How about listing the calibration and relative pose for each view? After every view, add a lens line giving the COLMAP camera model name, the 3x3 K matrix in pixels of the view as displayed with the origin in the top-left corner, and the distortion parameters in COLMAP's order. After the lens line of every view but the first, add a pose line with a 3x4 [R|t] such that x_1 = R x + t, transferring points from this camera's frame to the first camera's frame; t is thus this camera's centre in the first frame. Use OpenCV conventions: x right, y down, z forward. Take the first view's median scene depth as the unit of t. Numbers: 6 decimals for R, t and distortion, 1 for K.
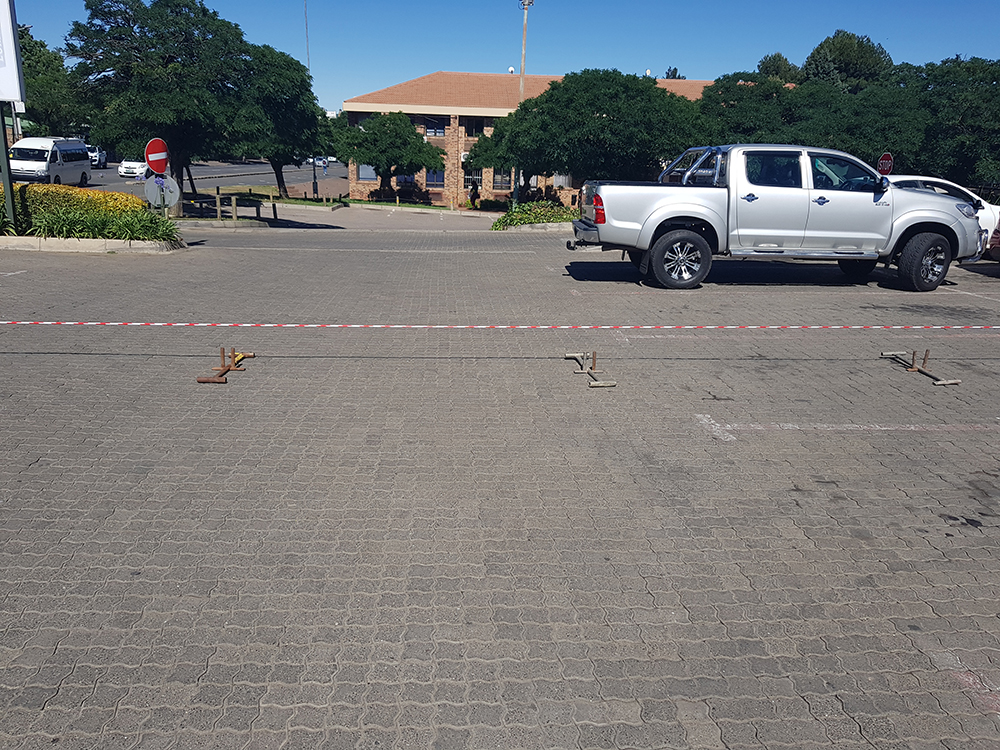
lens RADIAL K [[783.8, 0, 500.9], [0, 783.8, 361.1], [0, 0, 1]] dist [0.047382, -0.072772]
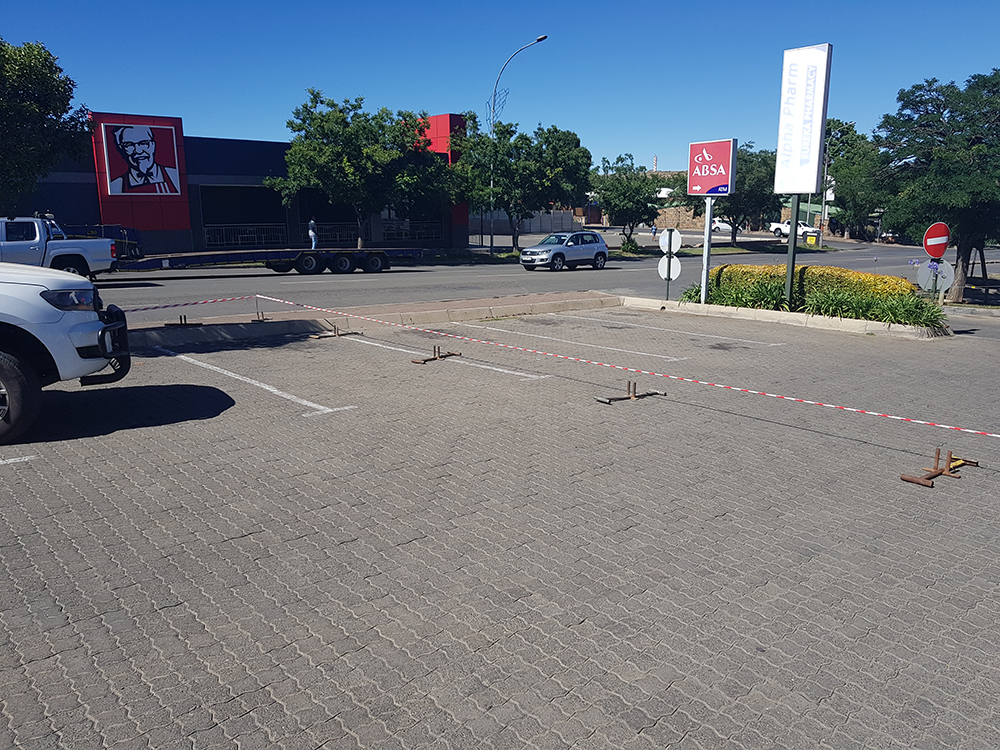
lens RADIAL K [[783.8, 0, 500.9], [0, 783.8, 361.1], [0, 0, 1]] dist [0.047382, -0.072772]
pose [[0.606700, 0.116122, -0.786404, 0.020233], [-0.194192, 0.980951, -0.004967, -0.005746], [0.770847, 0.155727, 0.617693, 0.011866]]
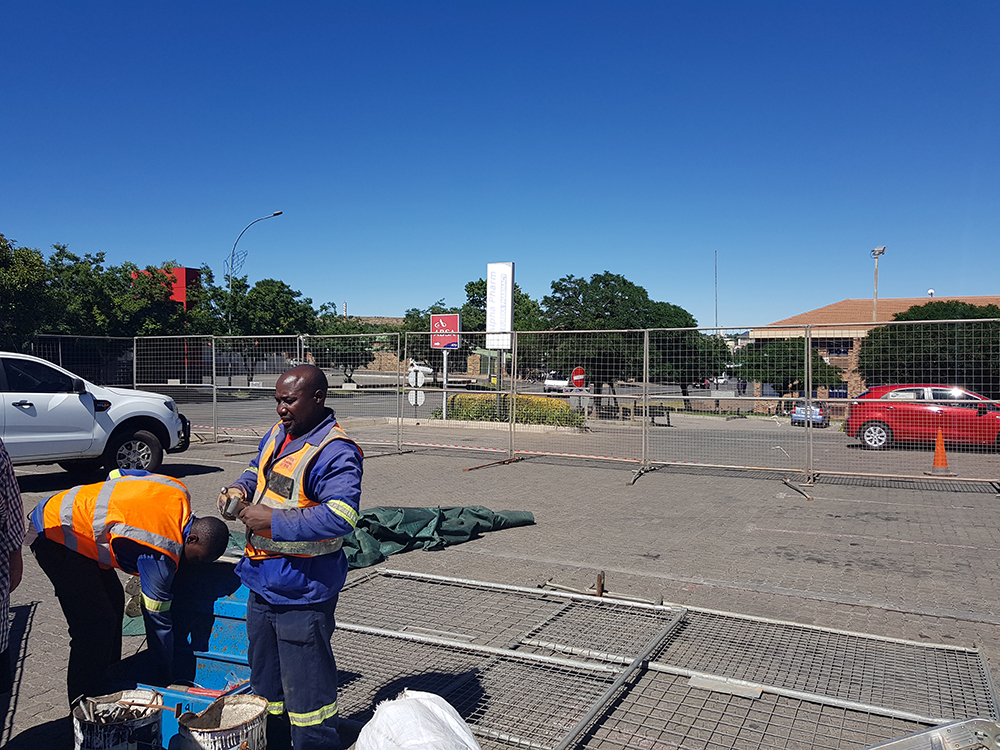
lens RADIAL K [[783.4, 0, 474.3], [0, 783.4, 362.2], [0, 0, 1]] dist [0.067813, -0.110629]
pose [[0.843431, -0.022432, -0.536770, 0.268219], [-0.123817, 0.964115, -0.234845, 0.124875], [0.522776, 0.264537, 0.810386, -0.461294]]
